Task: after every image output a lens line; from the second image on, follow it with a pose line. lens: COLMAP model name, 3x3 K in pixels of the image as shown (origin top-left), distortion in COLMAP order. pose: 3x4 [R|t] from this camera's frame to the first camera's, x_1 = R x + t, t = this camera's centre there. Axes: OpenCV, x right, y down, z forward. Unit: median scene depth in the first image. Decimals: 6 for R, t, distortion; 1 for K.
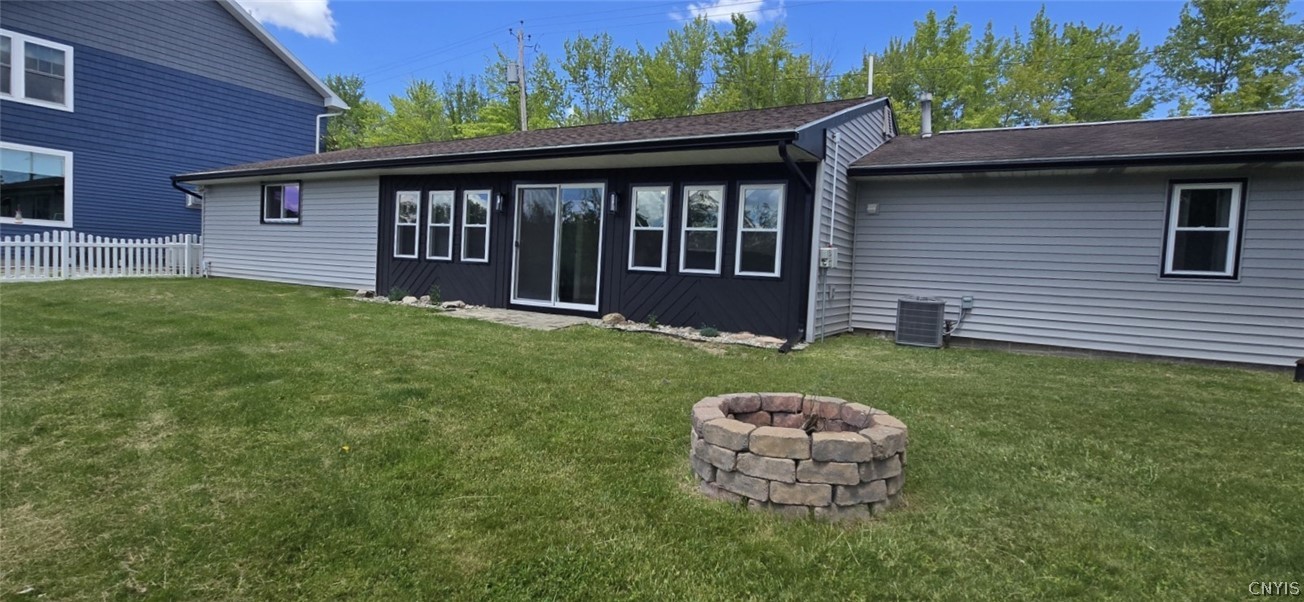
lens RADIAL K [[592.6, 0, 652.0], [0, 592.6, 301.0], [0, 0, 1]] dist [0.001733, 0.000808]
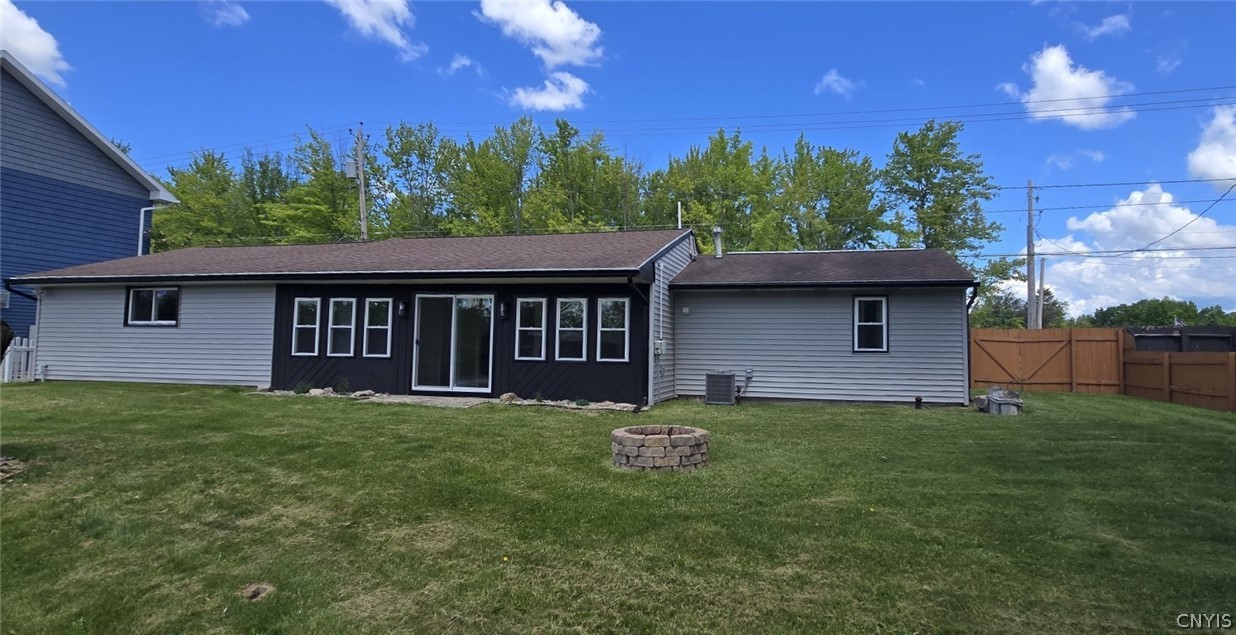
lens RADIAL K [[789.3, 0, 618.0], [0, 789.3, 317.5], [0, 0, 1]] dist [0.005373, 0.002214]
pose [[0.962465, -0.026989, 0.270061, -0.239058], [0.047661, 0.996388, -0.070284, -0.009759], [-0.267189, 0.080517, 0.960274, -0.622601]]
